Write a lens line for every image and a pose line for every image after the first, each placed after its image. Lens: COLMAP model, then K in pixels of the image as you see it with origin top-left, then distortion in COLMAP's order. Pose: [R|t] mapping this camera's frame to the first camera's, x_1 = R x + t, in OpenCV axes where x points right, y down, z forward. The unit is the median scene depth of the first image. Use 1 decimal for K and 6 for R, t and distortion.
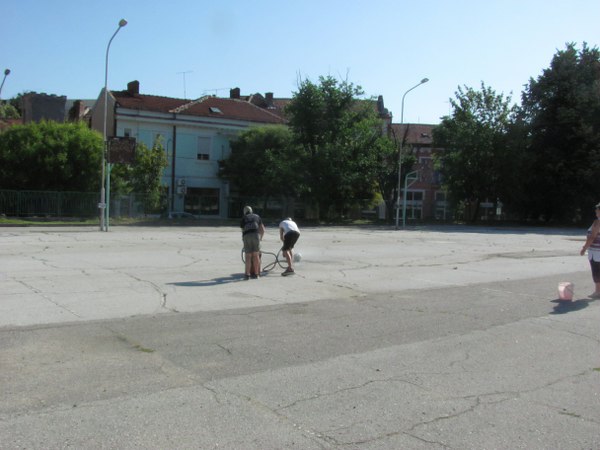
lens RADIAL K [[631.3, 0, 300.0], [0, 631.3, 225.0], [0, 0, 1]] dist [-0.228875, 0.265398]
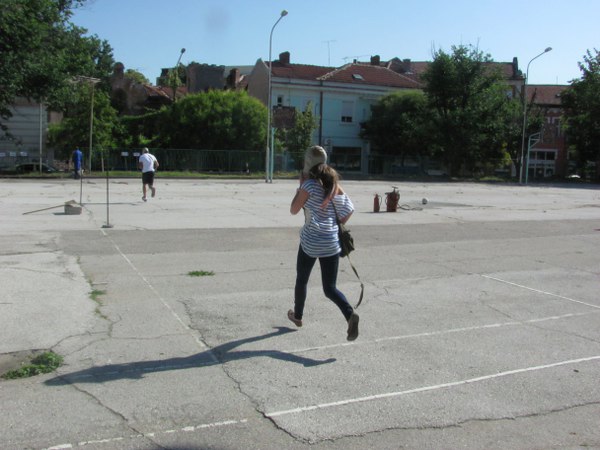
lens RADIAL K [[629.3, 0, 300.0], [0, 629.3, 225.0], [0, 0, 1]] dist [-0.225275, 0.294456]
pose [[0.976120, 0.022213, -0.216091, 0.009262], [-0.007701, 0.997671, 0.067770, 0.004874], [0.217094, -0.064488, 0.974018, -0.121233]]
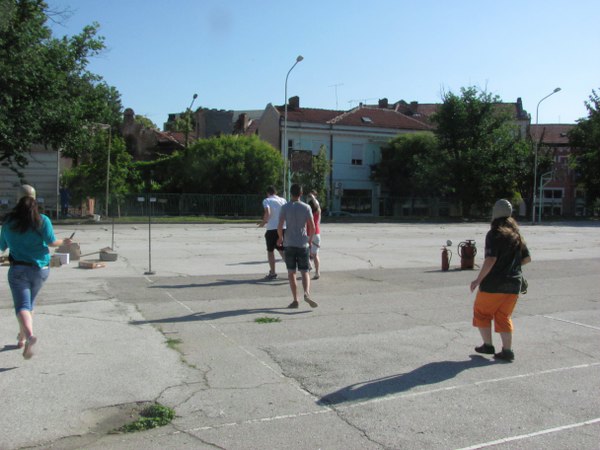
lens RADIAL K [[631.3, 0, 300.0], [0, 631.3, 225.0], [0, 0, 1]] dist [-0.228875, 0.265398]
pose [[0.975472, -0.007347, -0.220001, -0.007896], [0.007364, 0.999973, -0.000744, 0.004273], [0.220001, -0.000895, 0.975499, -0.125579]]
